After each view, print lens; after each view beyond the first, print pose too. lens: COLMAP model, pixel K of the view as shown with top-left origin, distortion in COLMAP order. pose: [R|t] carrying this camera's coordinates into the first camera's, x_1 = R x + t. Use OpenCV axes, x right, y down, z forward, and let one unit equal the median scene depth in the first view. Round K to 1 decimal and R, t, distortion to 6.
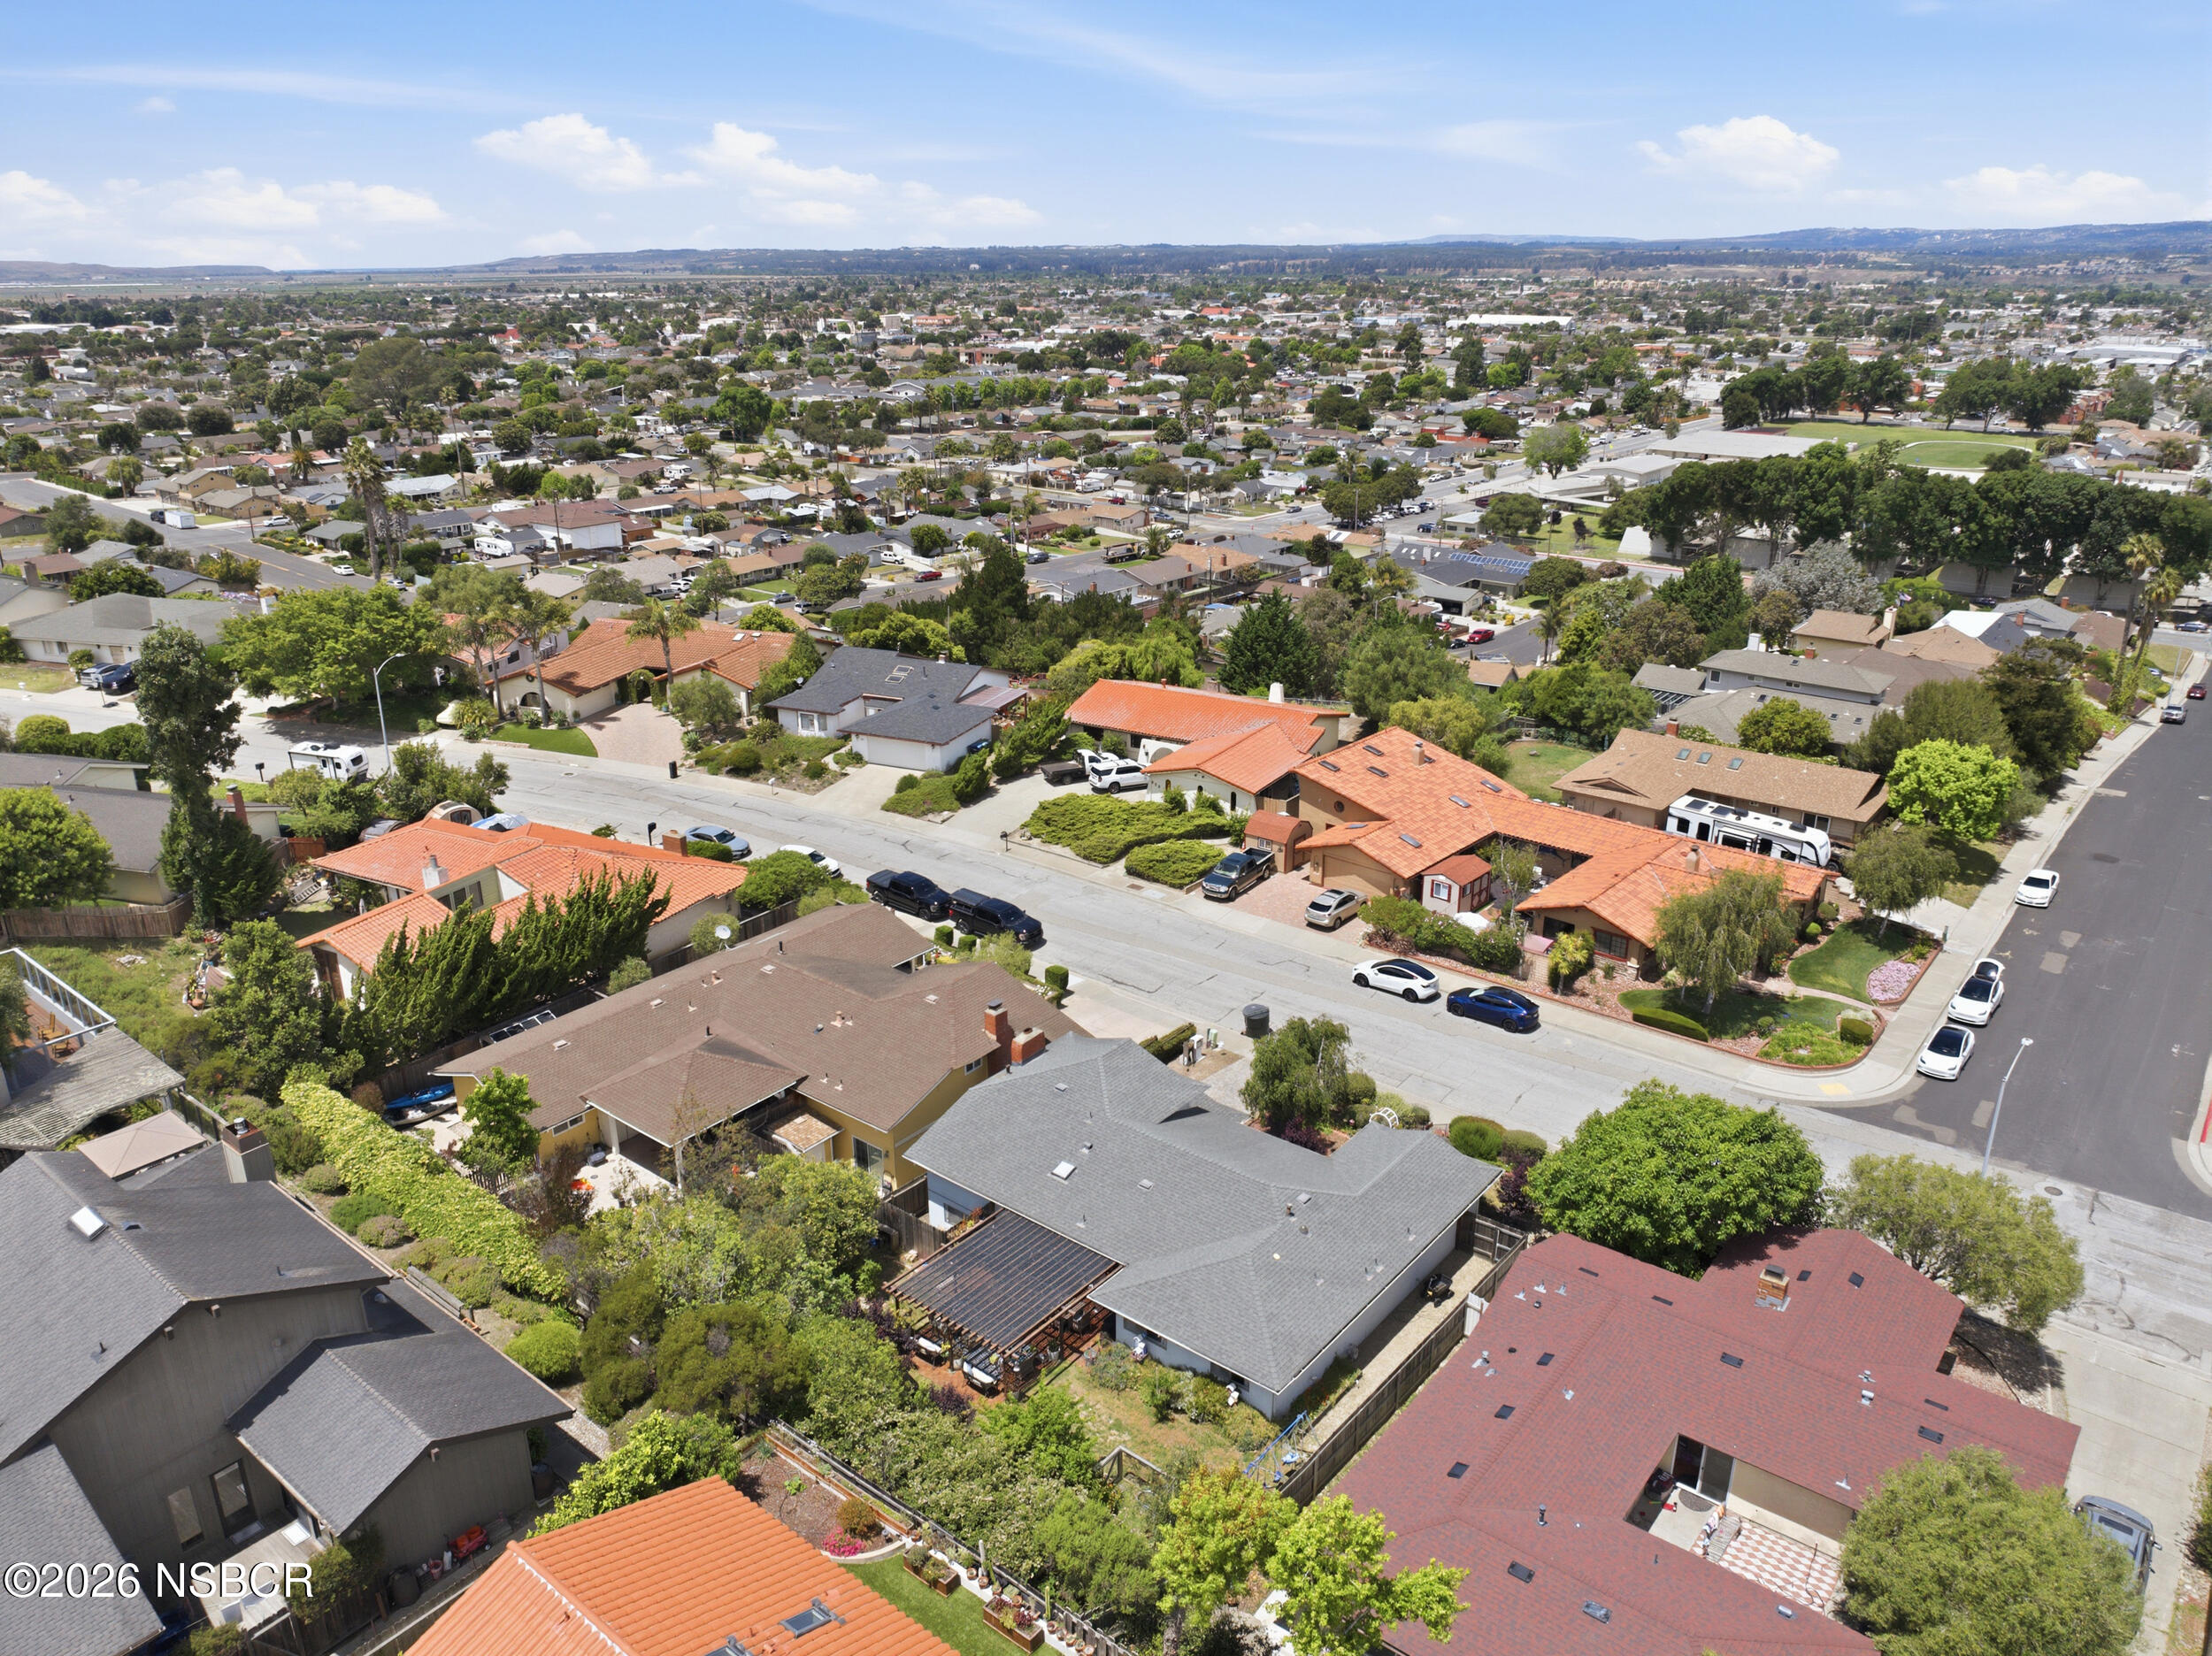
lens RADIAL K [[1552.5, 0, 1115.8], [0, 1552.5, 819.4], [0, 0, 1]] dist [-0.051099, 0.021636]
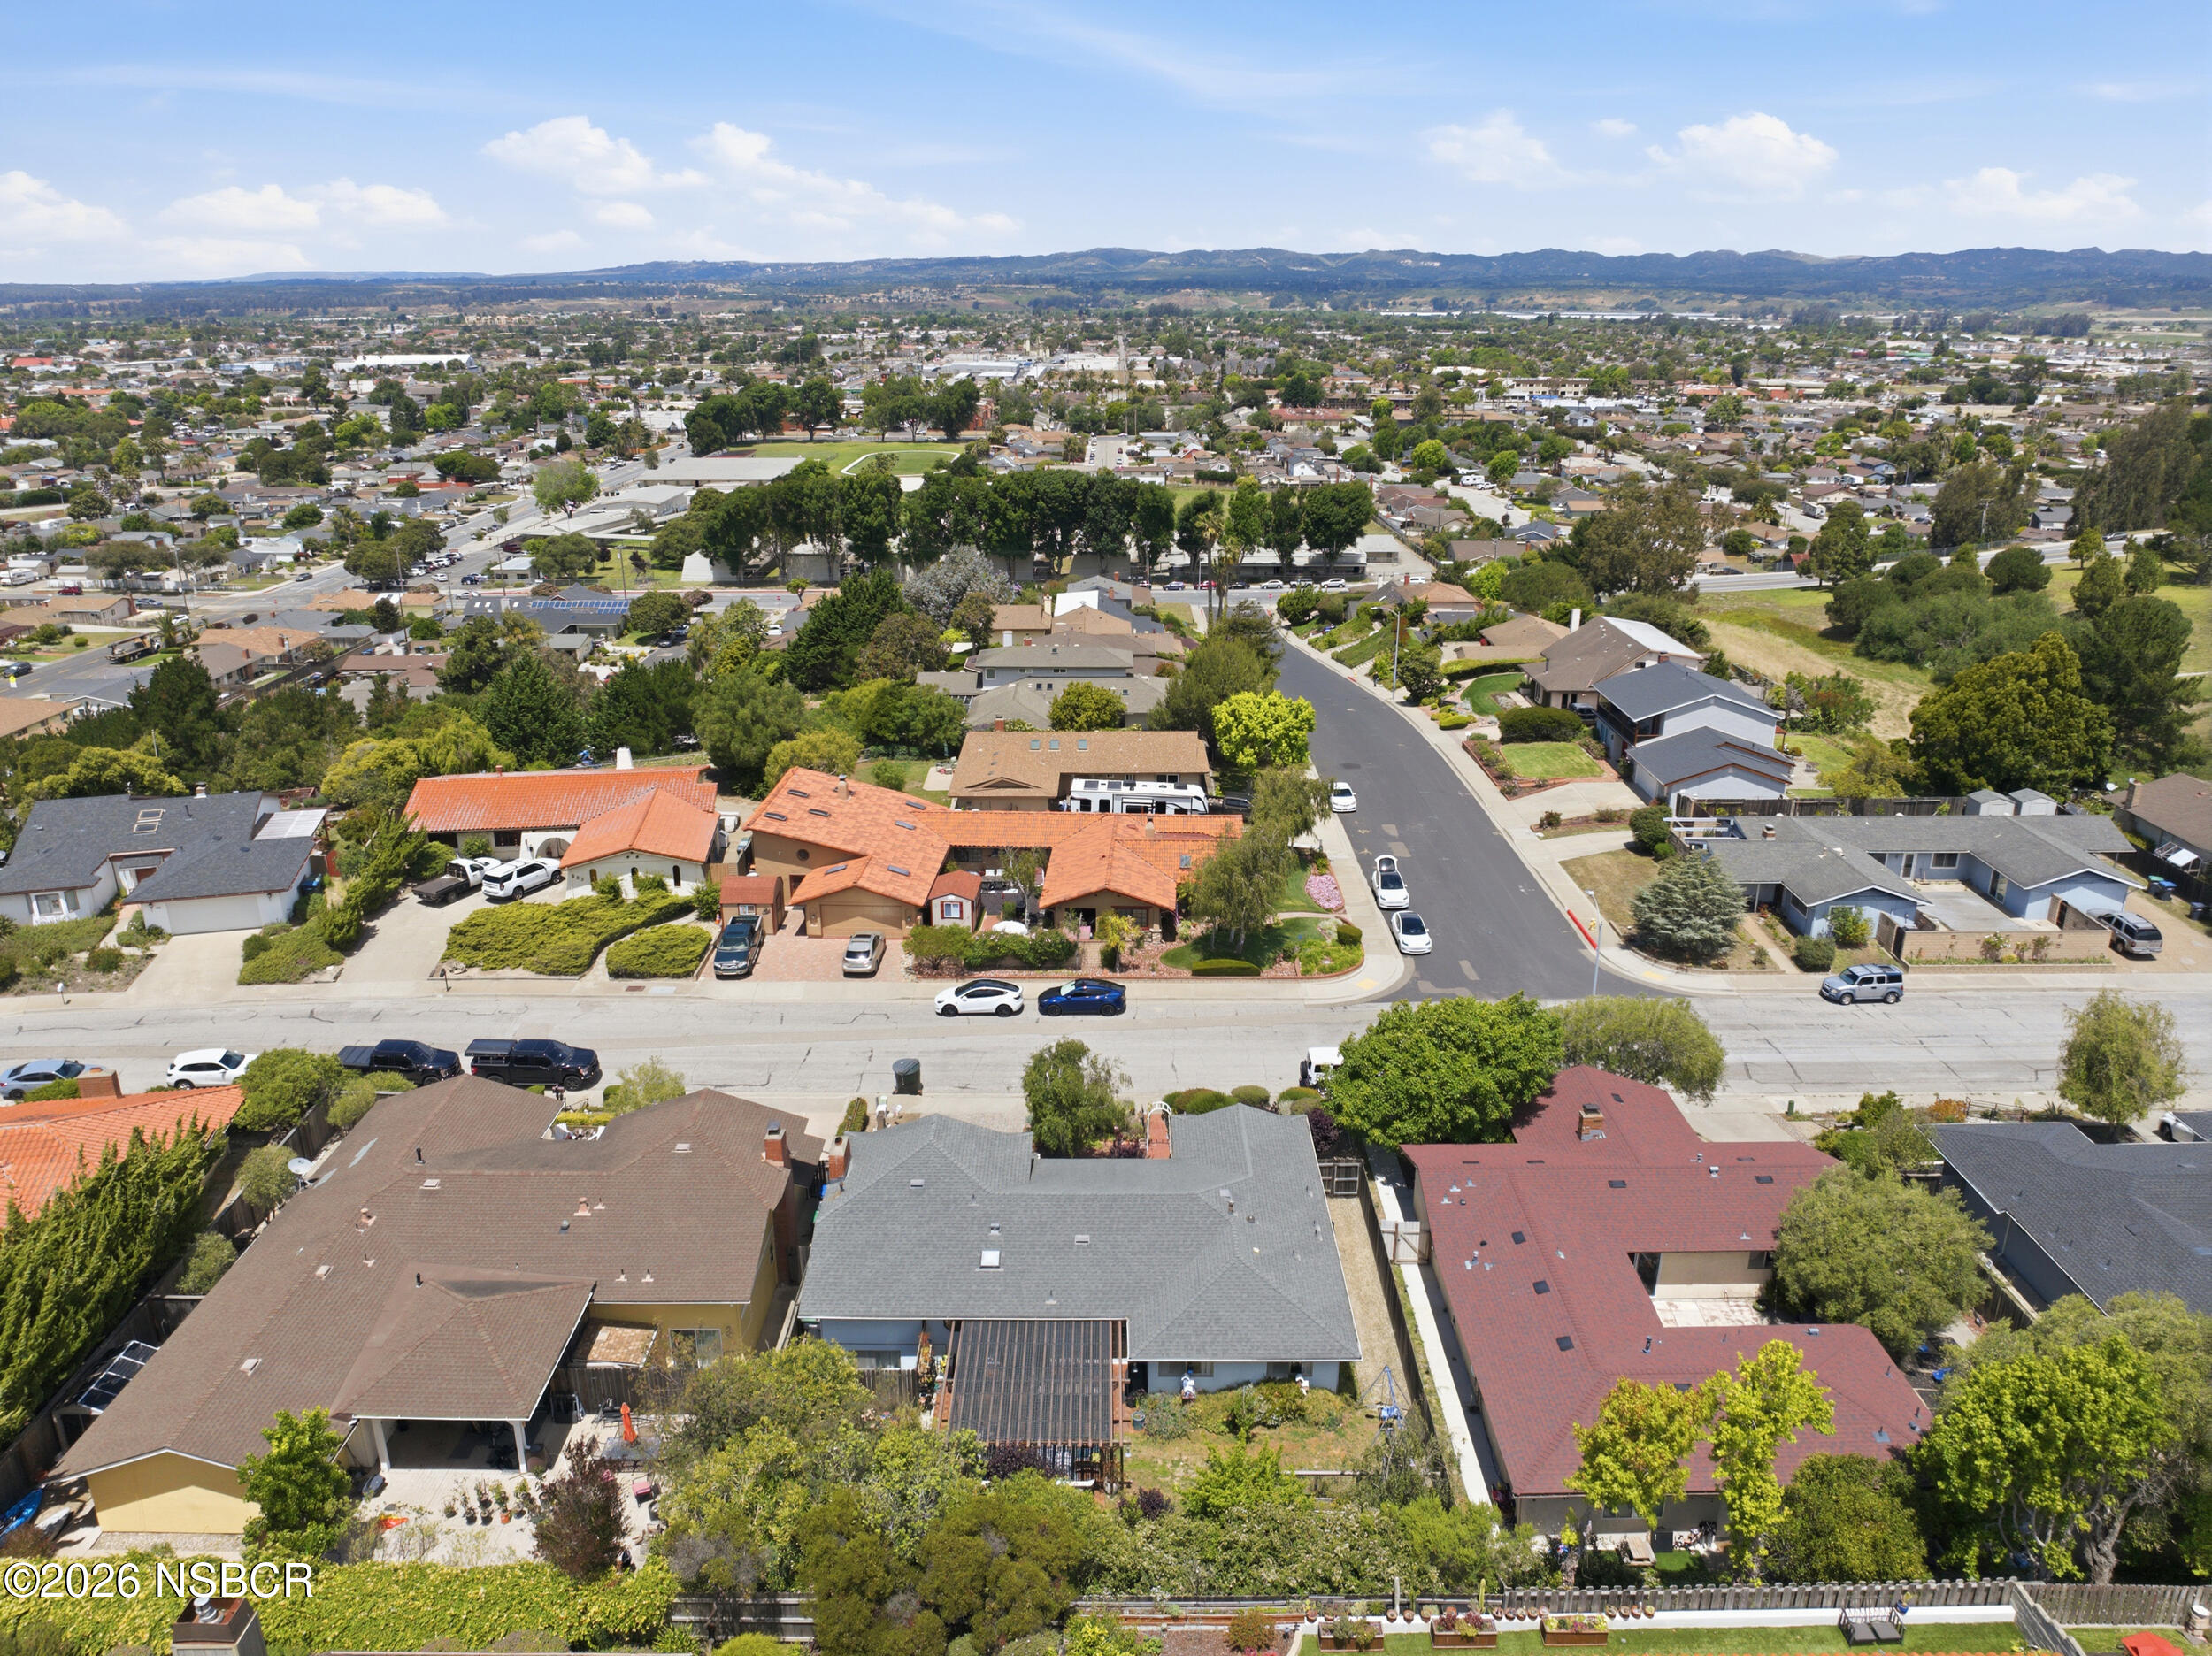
lens RADIAL K [[1552.5, 0, 1117.1], [0, 1552.5, 816.9], [0, 0, 1]] dist [-0.051099, 0.021636]
pose [[0.777969, -0.197315, 0.596516, -0.259402], [0.210080, 0.976455, 0.049007, -0.035309], [-0.592141, 0.087191, 0.801103, 0.096468]]
